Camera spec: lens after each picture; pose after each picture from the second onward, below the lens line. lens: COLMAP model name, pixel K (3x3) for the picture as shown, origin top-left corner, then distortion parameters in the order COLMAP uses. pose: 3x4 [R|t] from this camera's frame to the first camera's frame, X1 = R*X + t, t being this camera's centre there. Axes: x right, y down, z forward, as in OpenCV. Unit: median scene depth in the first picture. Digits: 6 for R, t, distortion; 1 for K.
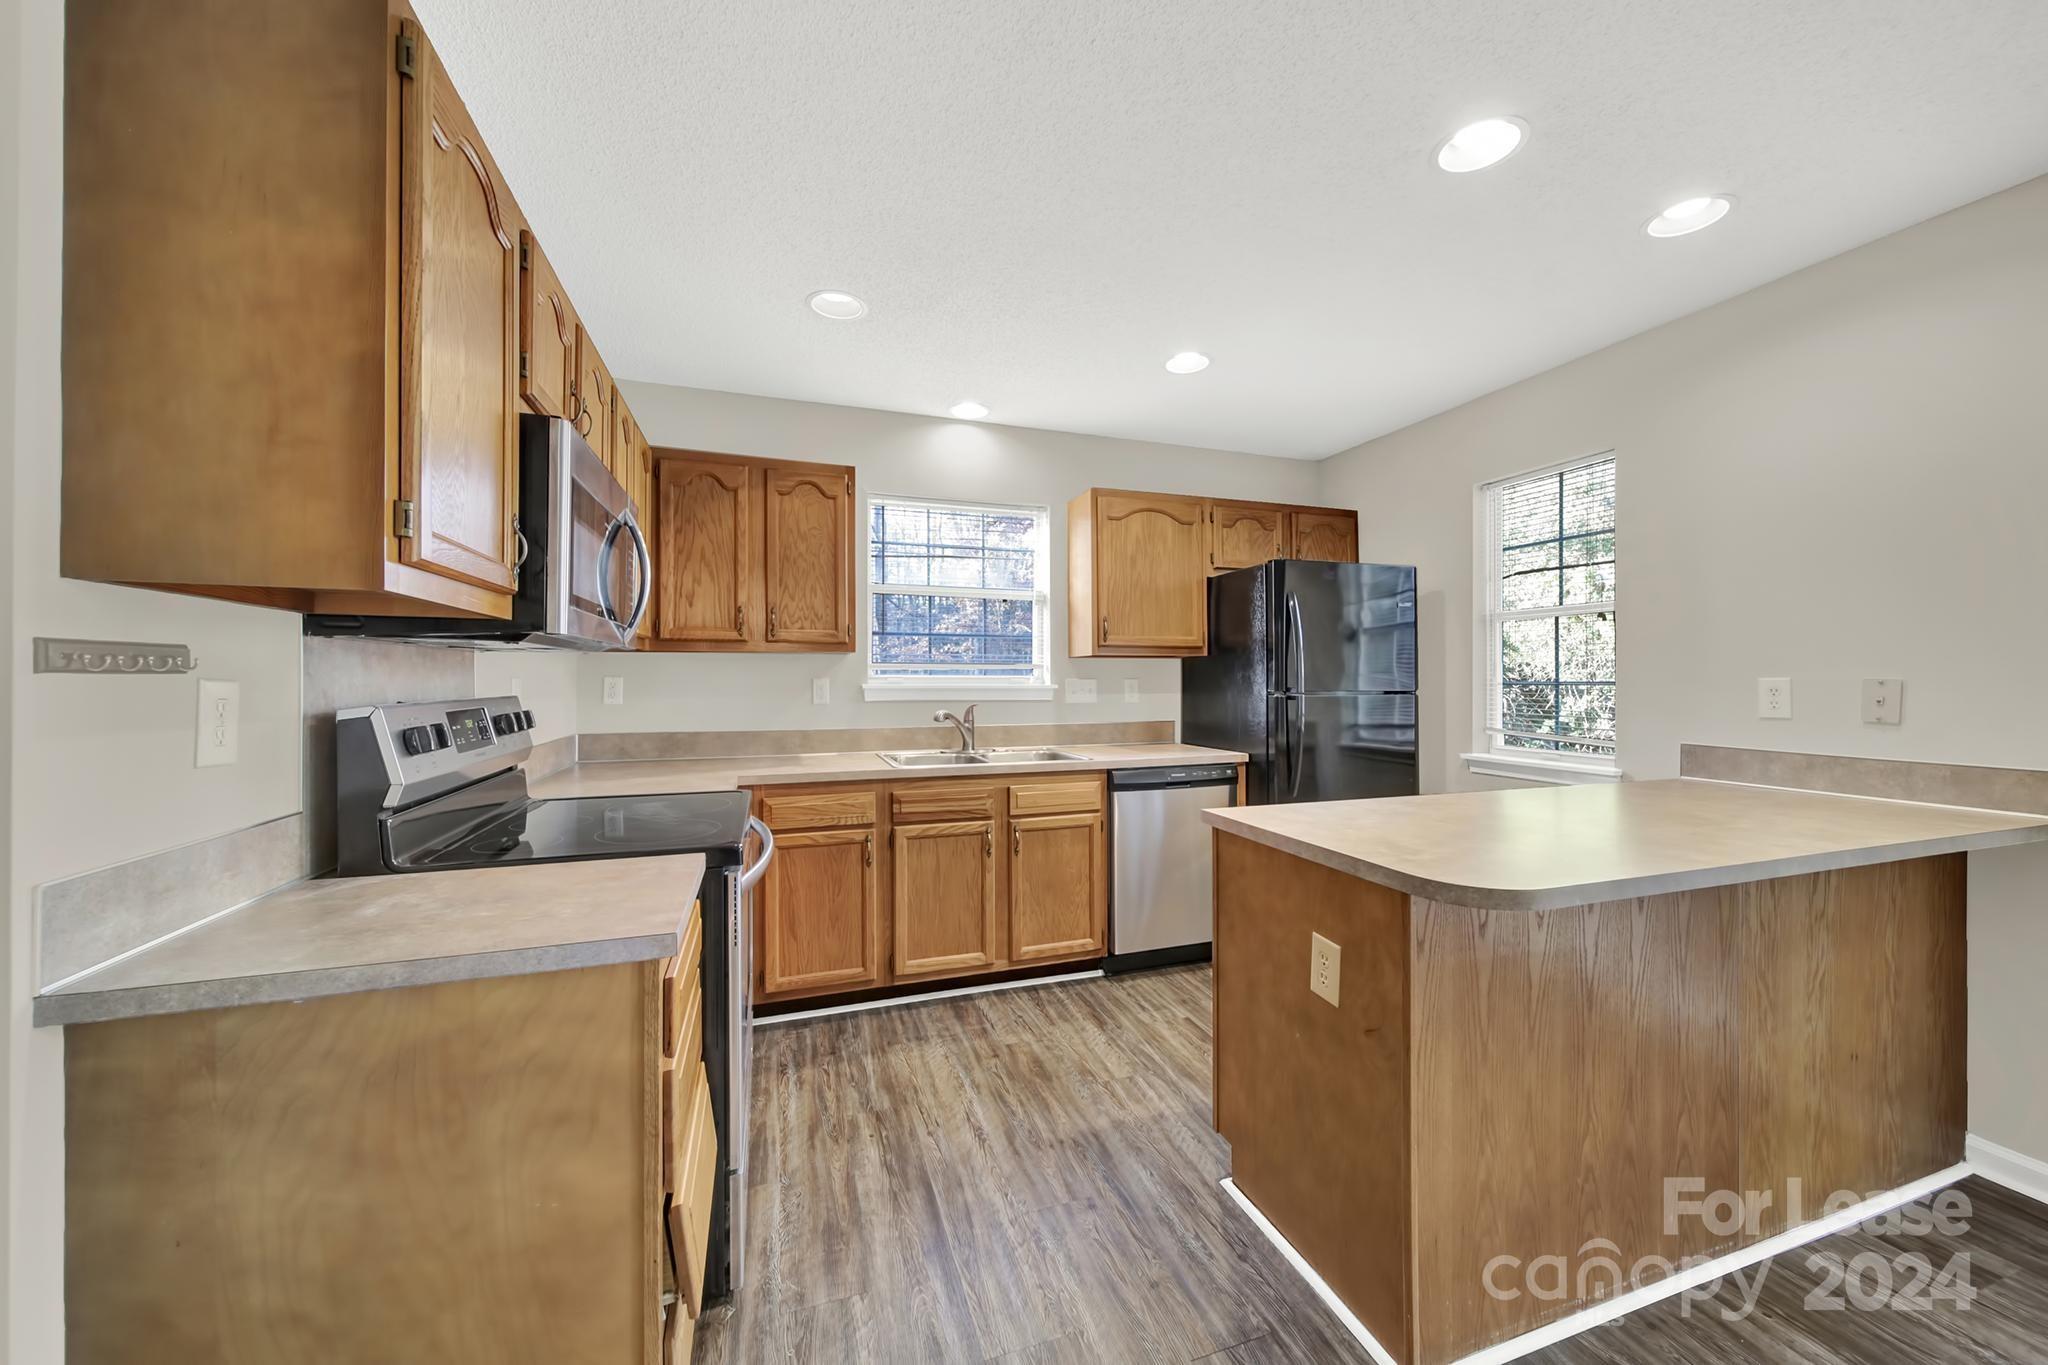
lens RADIAL K [[740.8, 0, 1026.1], [0, 740.8, 679.5], [0, 0, 1]] dist [-0.004767, -0.000398]
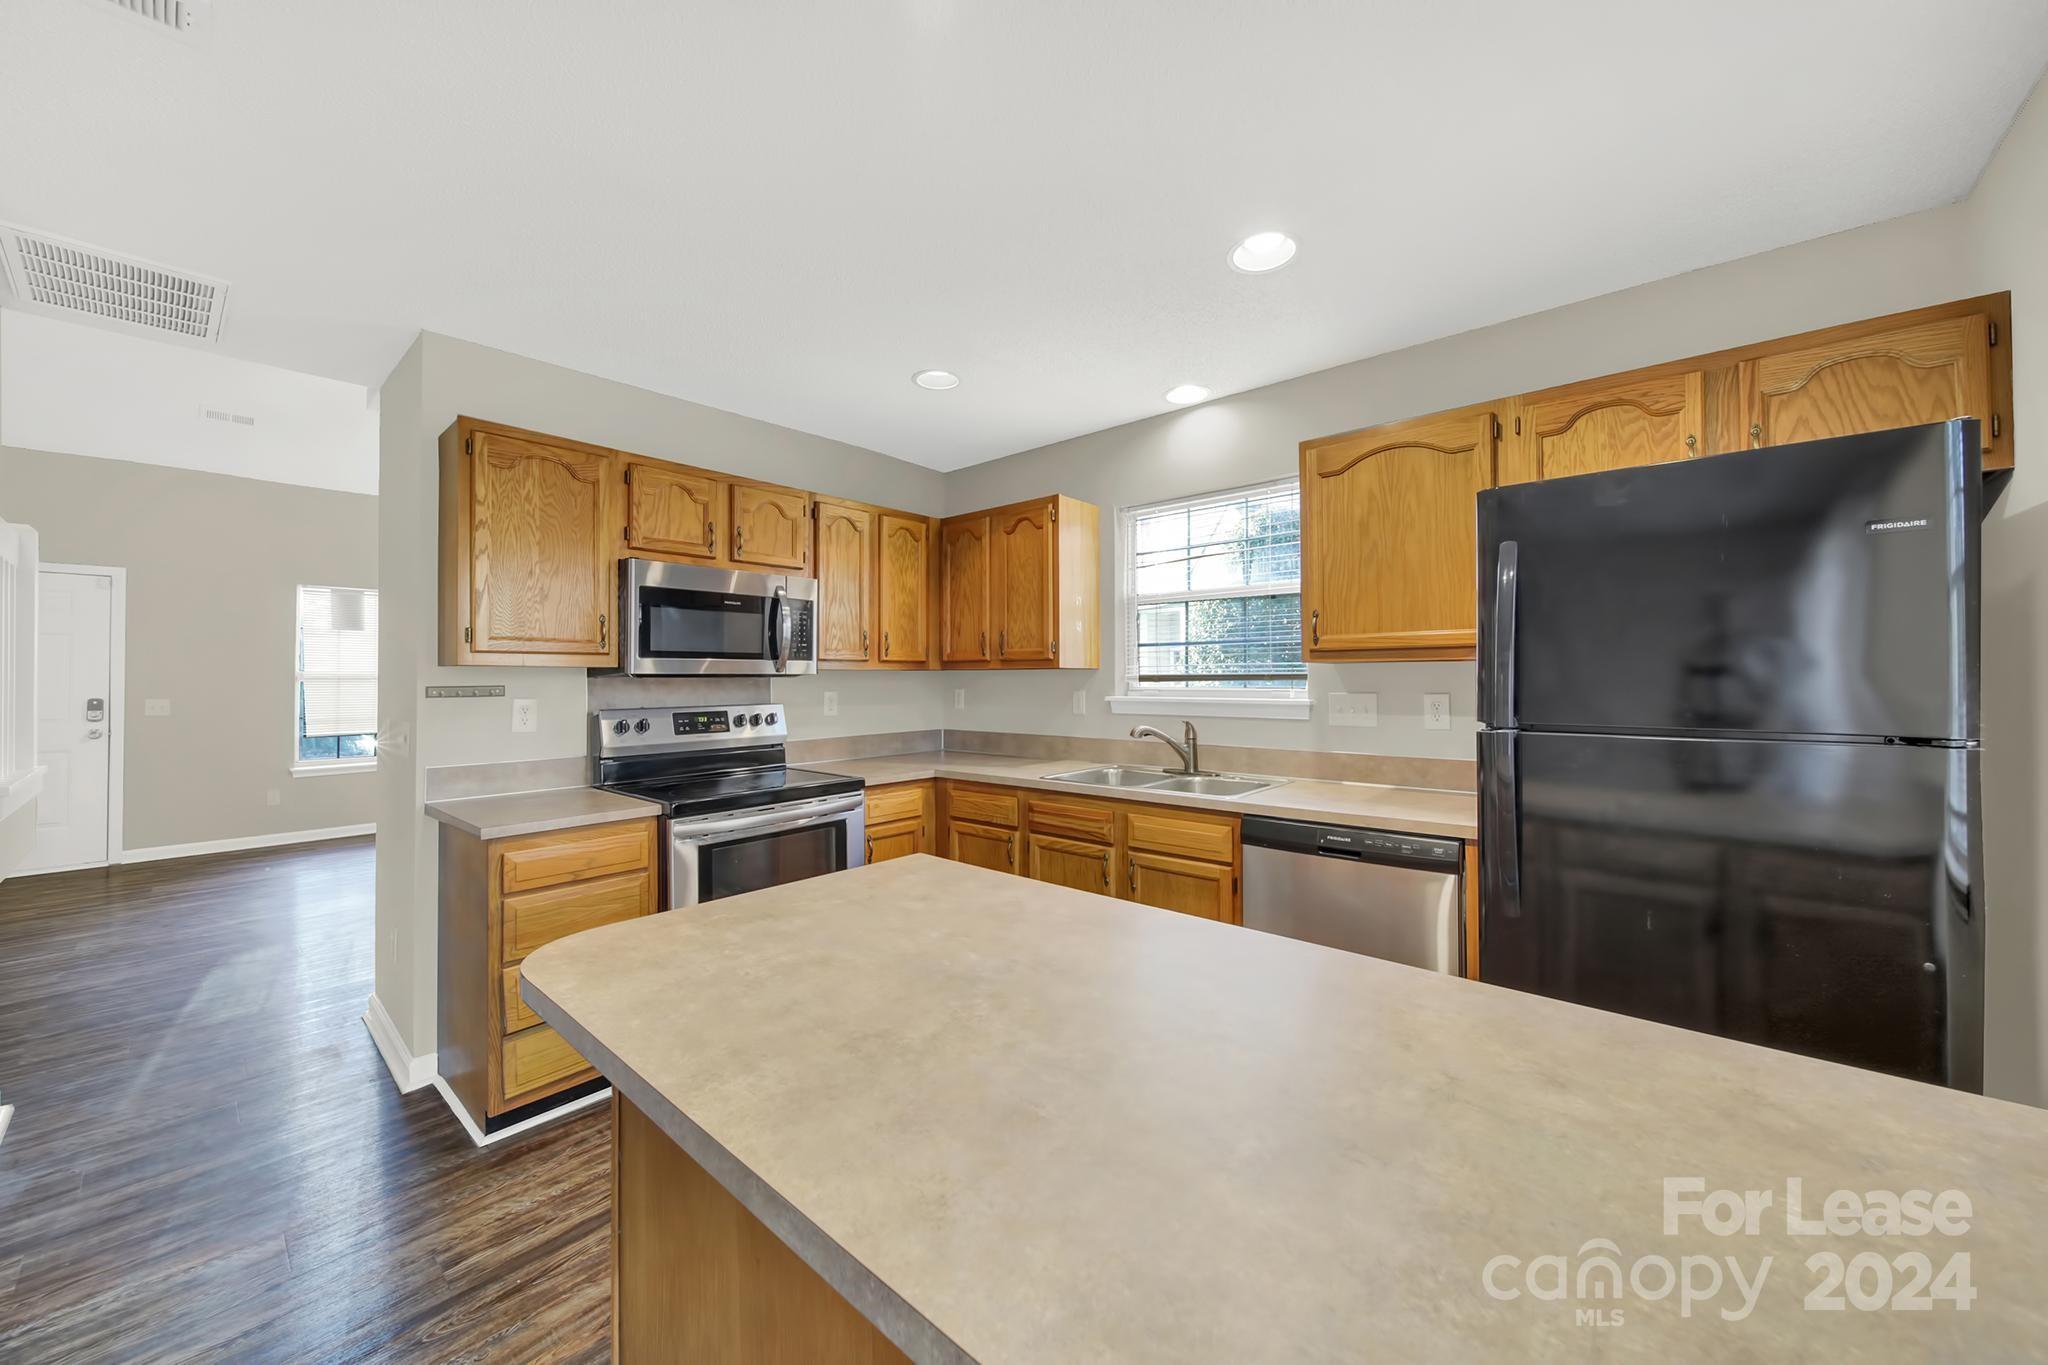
lens RADIAL K [[752.0, 0, 1030.4], [0, 752.0, 668.3], [0, 0, 1]] dist [0.000627, -0.000106]
pose [[0.498773, -0.014038, -0.866619, 0.749335], [0.004787, 0.999898, -0.013442, -0.022494], [0.866720, 0.002556, 0.498789, 0.458525]]
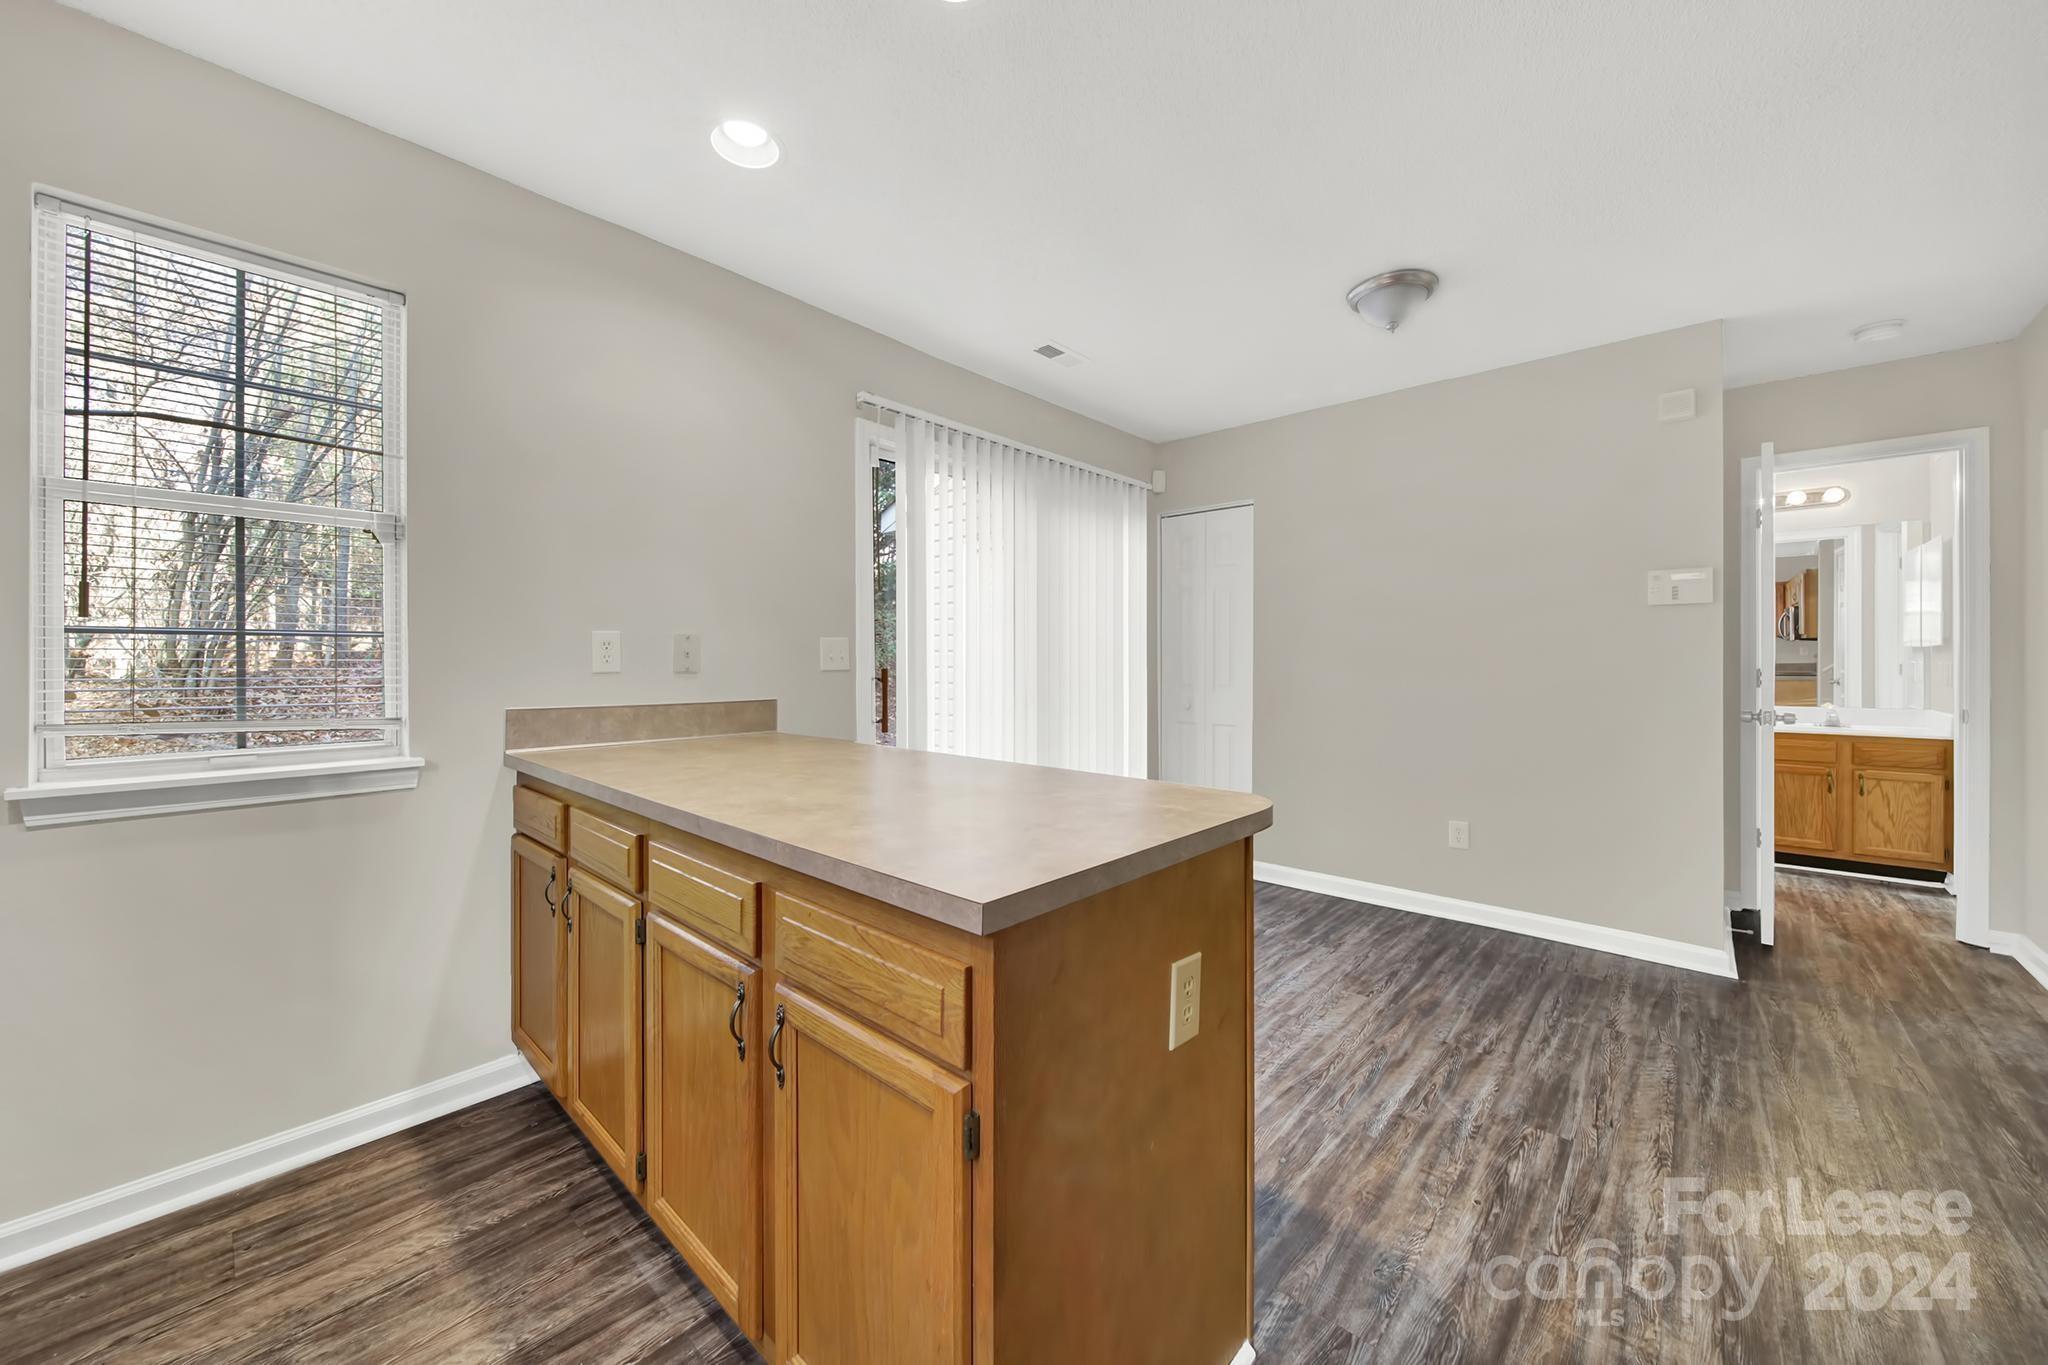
lens RADIAL K [[752.9, 0, 1023.9], [0, 752.9, 662.8], [0, 0, 1]] dist [-0.000926, 0.000052]
pose [[-0.484769, -0.001419, 0.874641, -0.090498], [0.000223, 0.999998, 0.001746, 0.030796], [-0.874642, 0.001041, -0.484768, 0.812986]]
